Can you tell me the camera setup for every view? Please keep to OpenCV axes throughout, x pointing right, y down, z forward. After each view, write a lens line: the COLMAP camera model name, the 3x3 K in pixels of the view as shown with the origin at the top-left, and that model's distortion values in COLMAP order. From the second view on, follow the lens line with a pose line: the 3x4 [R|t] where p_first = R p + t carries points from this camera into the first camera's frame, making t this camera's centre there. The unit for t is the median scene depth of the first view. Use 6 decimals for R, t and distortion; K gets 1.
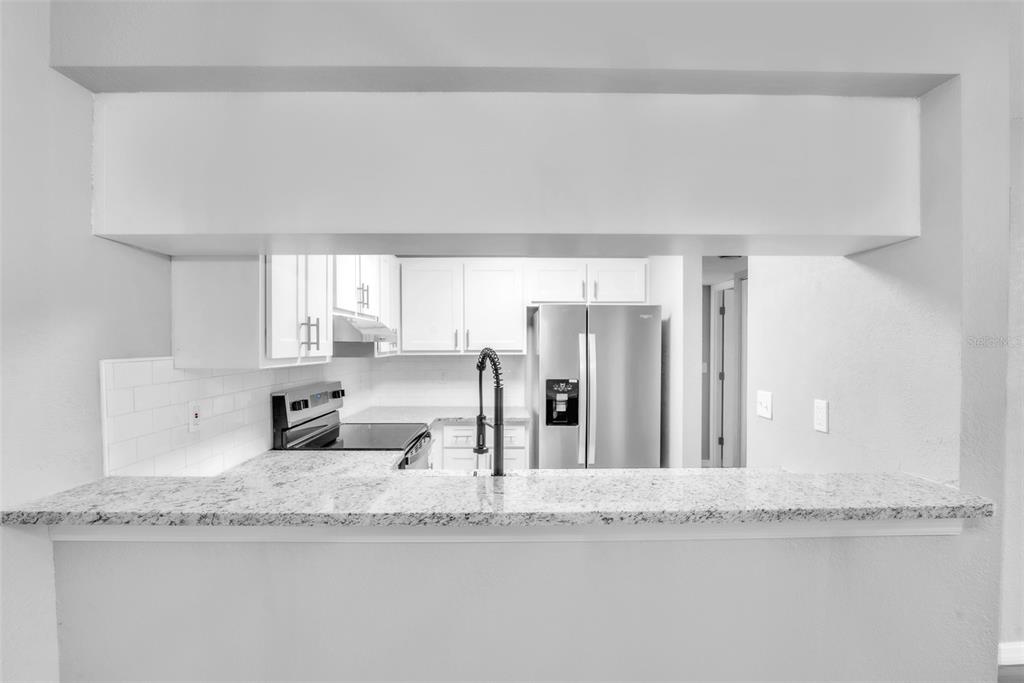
lens RADIAL K [[472.7, 0, 512.0], [0, 472.7, 341.5], [0, 0, 1]] dist [-0.001409, -0.000078]
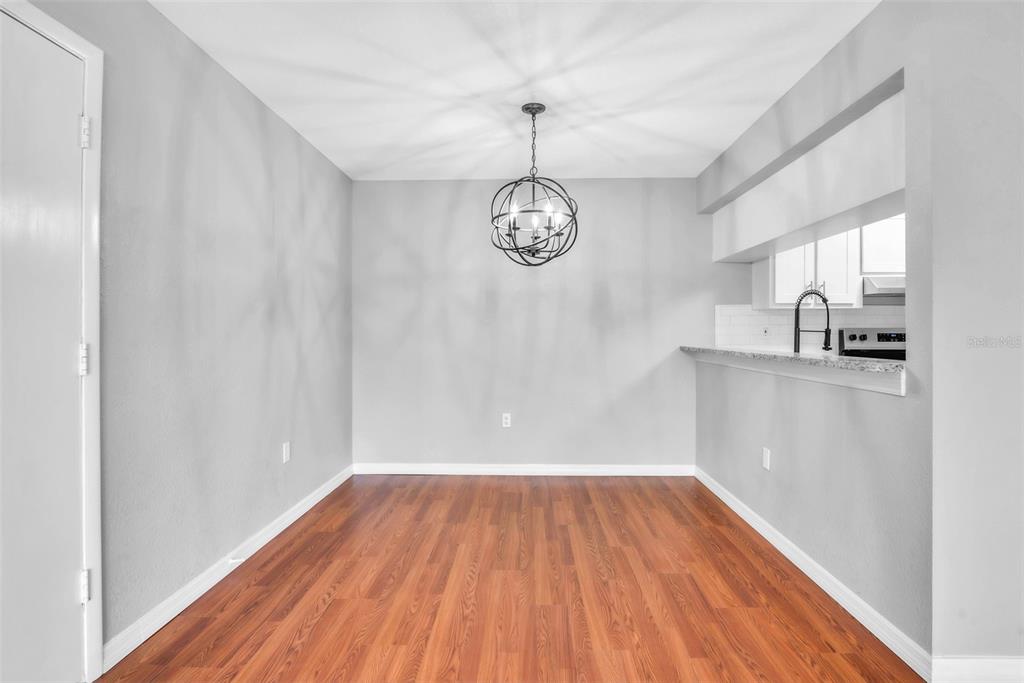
lens RADIAL K [[477.6, 0, 510.1], [0, 477.6, 328.1], [0, 0, 1]] dist [-0.001027, -0.000163]
pose [[-0.064848, -0.000561, -0.997895, 1.728304], [0.007051, 0.999975, -0.001021, 0.142138], [0.997870, -0.007102, -0.064843, -0.051134]]
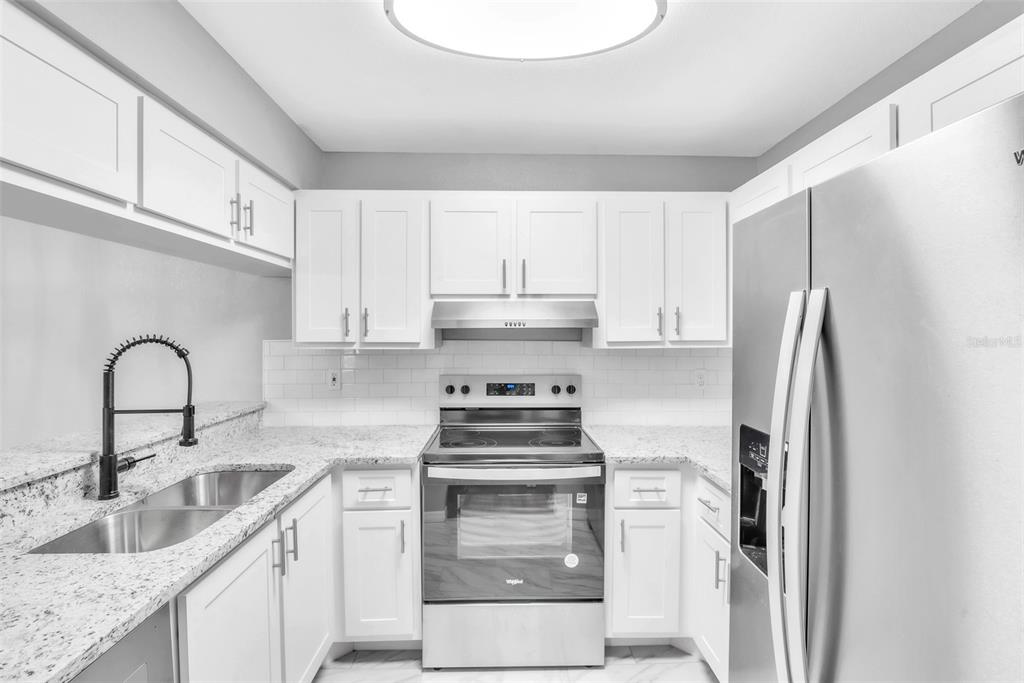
lens RADIAL K [[477.6, 0, 510.1], [0, 477.6, 328.1], [0, 0, 1]] dist [-0.001027, -0.000163]
pose [[0.002028, -0.002984, -0.999993, 0.882882], [0.005973, 0.999978, -0.002972, 0.003077], [0.999980, -0.005967, 0.002045, 1.634174]]
